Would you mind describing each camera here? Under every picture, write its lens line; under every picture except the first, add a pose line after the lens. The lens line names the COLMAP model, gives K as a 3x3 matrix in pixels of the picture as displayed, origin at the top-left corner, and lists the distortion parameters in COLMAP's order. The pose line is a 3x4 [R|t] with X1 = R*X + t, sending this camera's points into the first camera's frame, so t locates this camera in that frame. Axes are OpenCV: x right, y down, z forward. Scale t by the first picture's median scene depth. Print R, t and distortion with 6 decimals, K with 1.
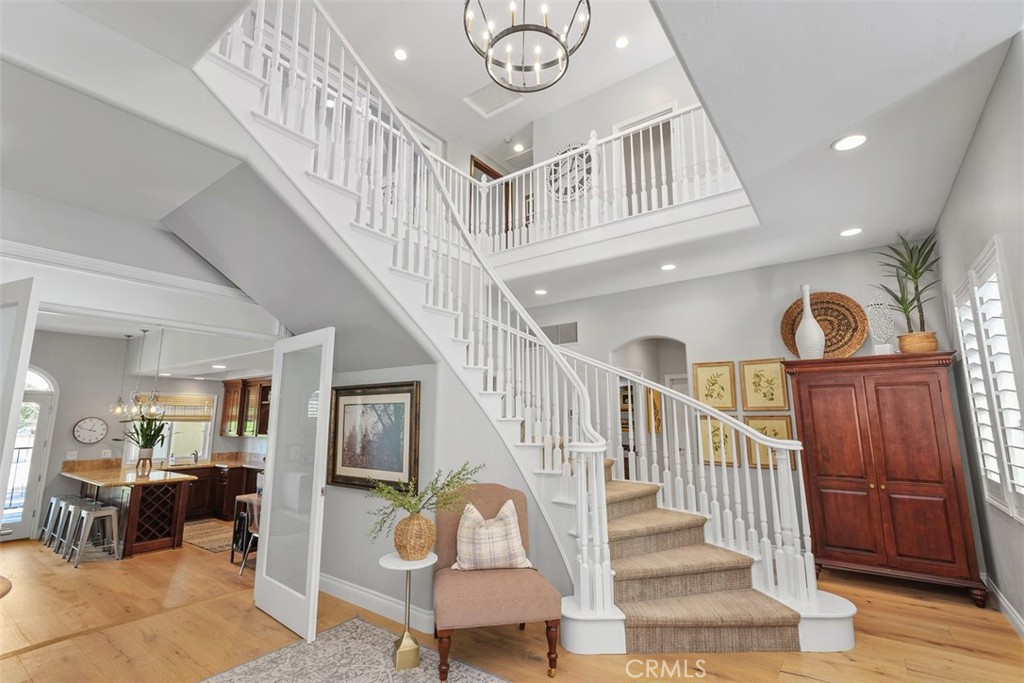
lens RADIAL K [[468.6, 0, 518.2], [0, 468.6, 338.0], [0, 0, 1]] dist [0.002176, -0.000555]
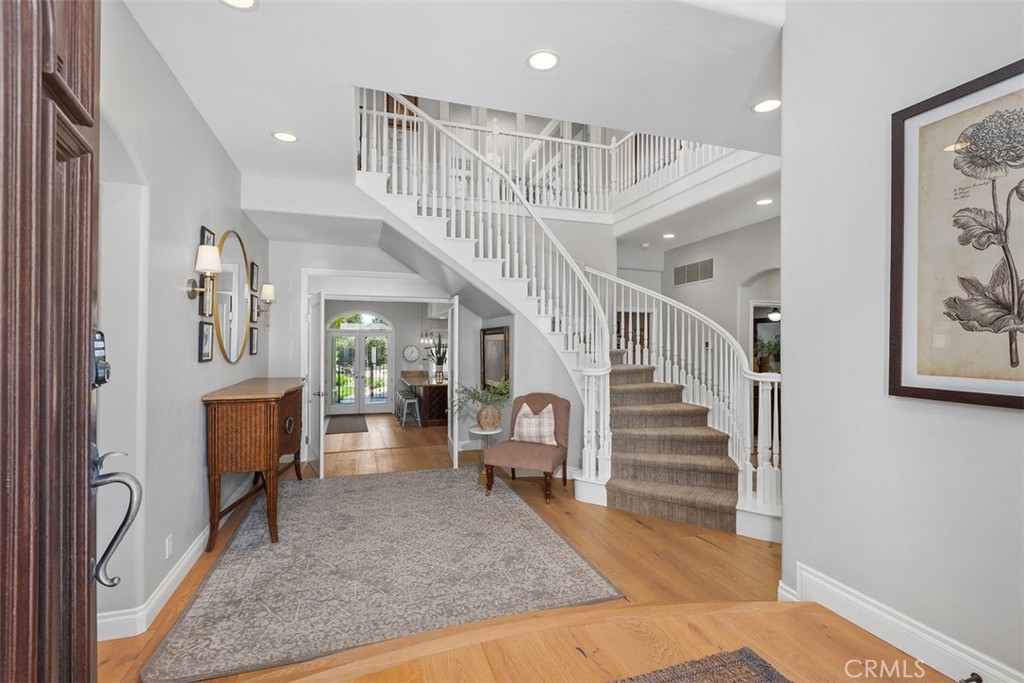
lens RADIAL K [[468.6, 0, 502.6], [0, 468.6, 344.7], [0, 0, 1]] dist [0.002176, -0.000555]
pose [[0.808312, 0.004857, -0.588734, 0.636620], [0.094614, 0.985898, 0.138035, -0.058578], [0.581102, -0.167278, 0.796454, -0.229135]]
